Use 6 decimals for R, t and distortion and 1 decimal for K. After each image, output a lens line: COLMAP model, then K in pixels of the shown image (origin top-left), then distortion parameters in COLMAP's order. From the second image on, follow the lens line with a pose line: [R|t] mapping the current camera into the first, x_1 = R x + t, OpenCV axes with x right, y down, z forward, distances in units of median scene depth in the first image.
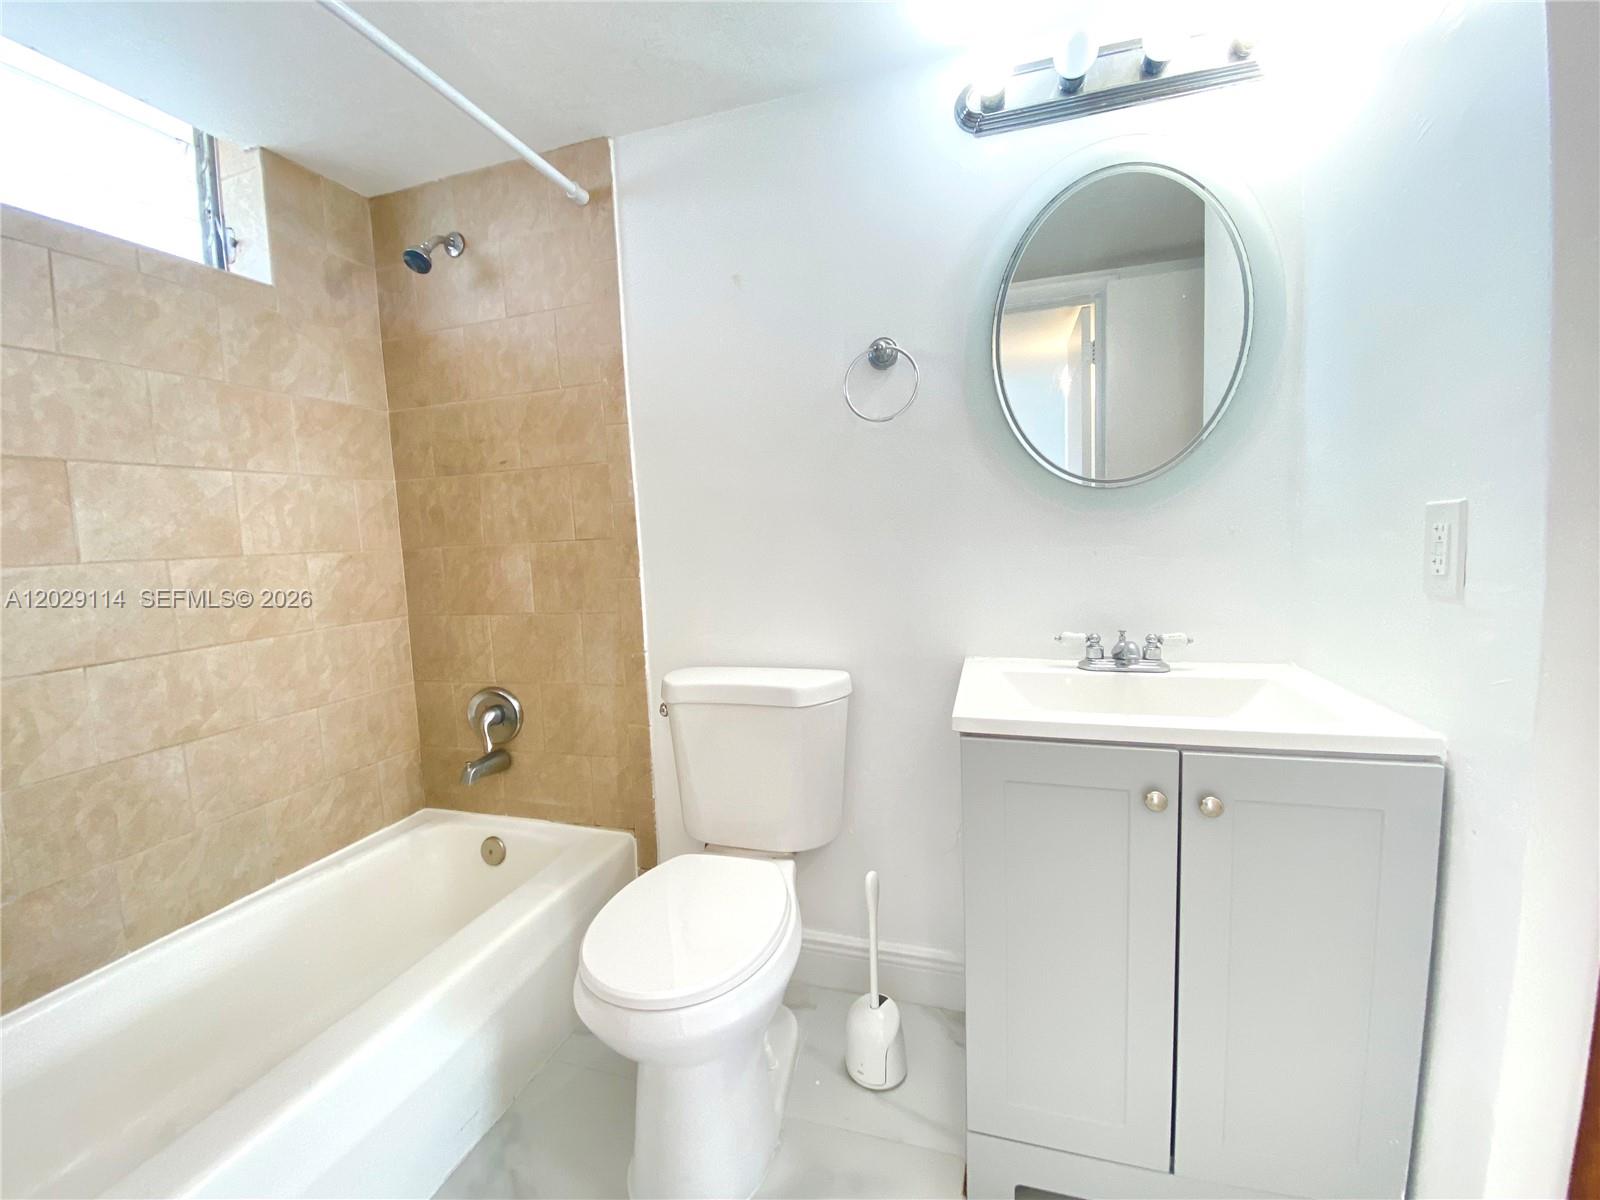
lens RADIAL K [[659.7, 0, 792.2], [0, 659.7, 594.0], [0, 0, 1]] dist [0.031325, -0.027758]
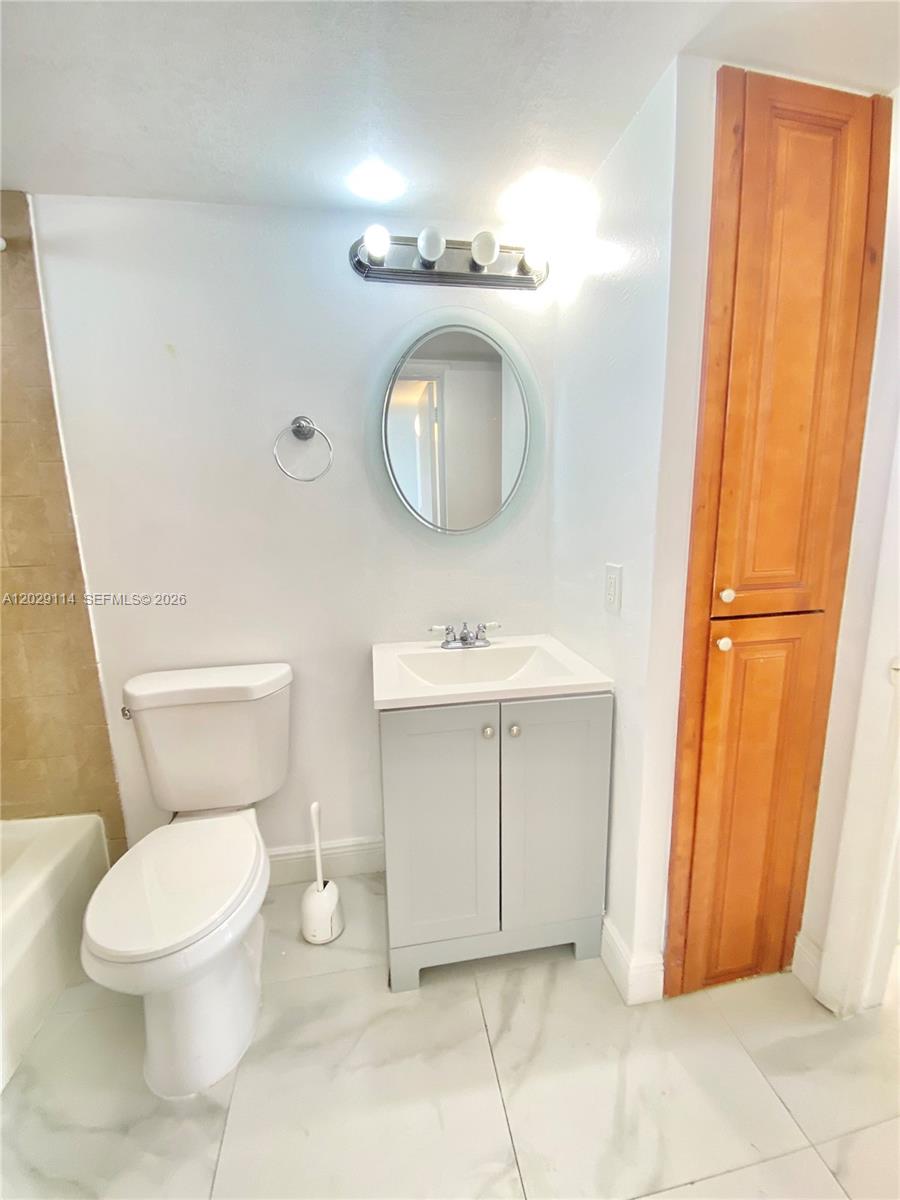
lens RADIAL K [[491.4, 0, 458.3], [0, 491.4, 601.9], [0, 0, 1]] dist [0.039702, -0.031182]
pose [[0.887732, -0.061488, 0.456236, -0.063069], [0.021044, 0.995424, 0.093207, -0.099999], [-0.459879, -0.073142, 0.884964, -0.059127]]
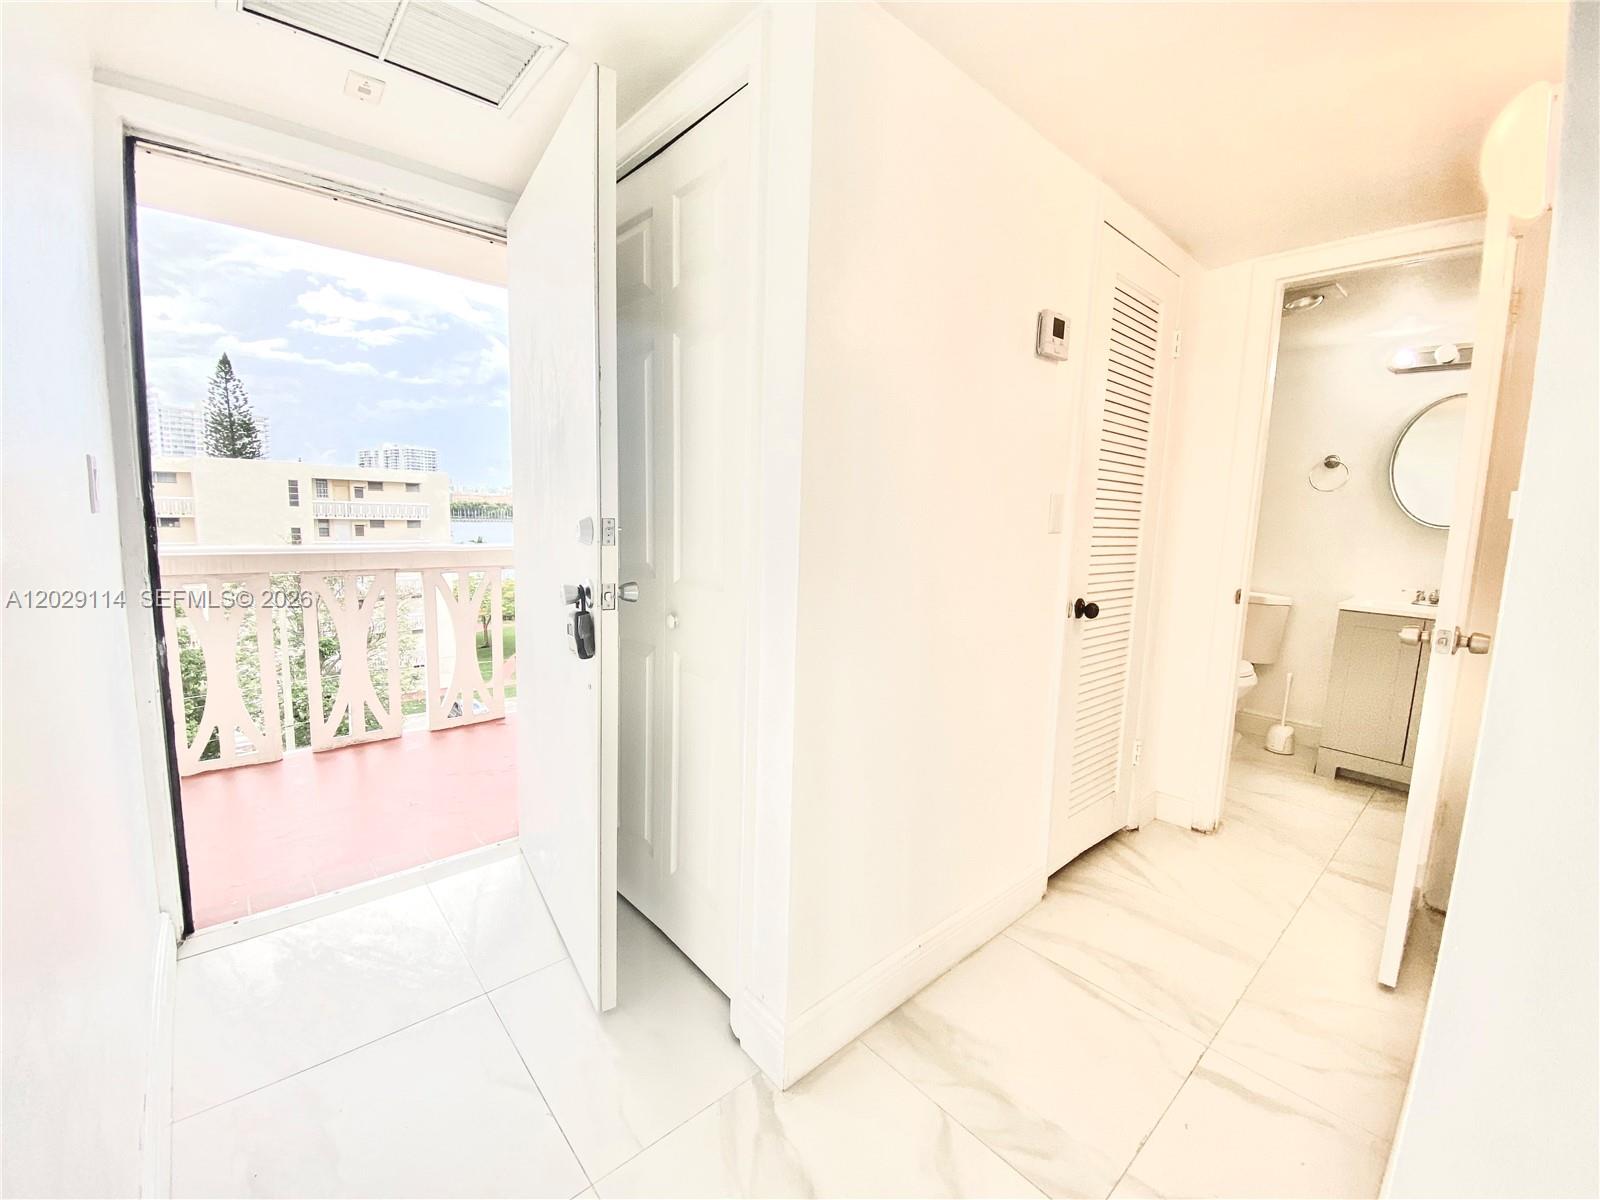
lens RADIAL K [[659.7, 0, 792.2], [0, 659.7, 594.0], [0, 0, 1]] dist [0.031325, -0.027758]
pose [[0.846073, 0.131205, -0.516669, -0.199535], [-0.110090, 0.991349, 0.071468, 0.139658], [0.521576, -0.003587, 0.853197, -1.992065]]
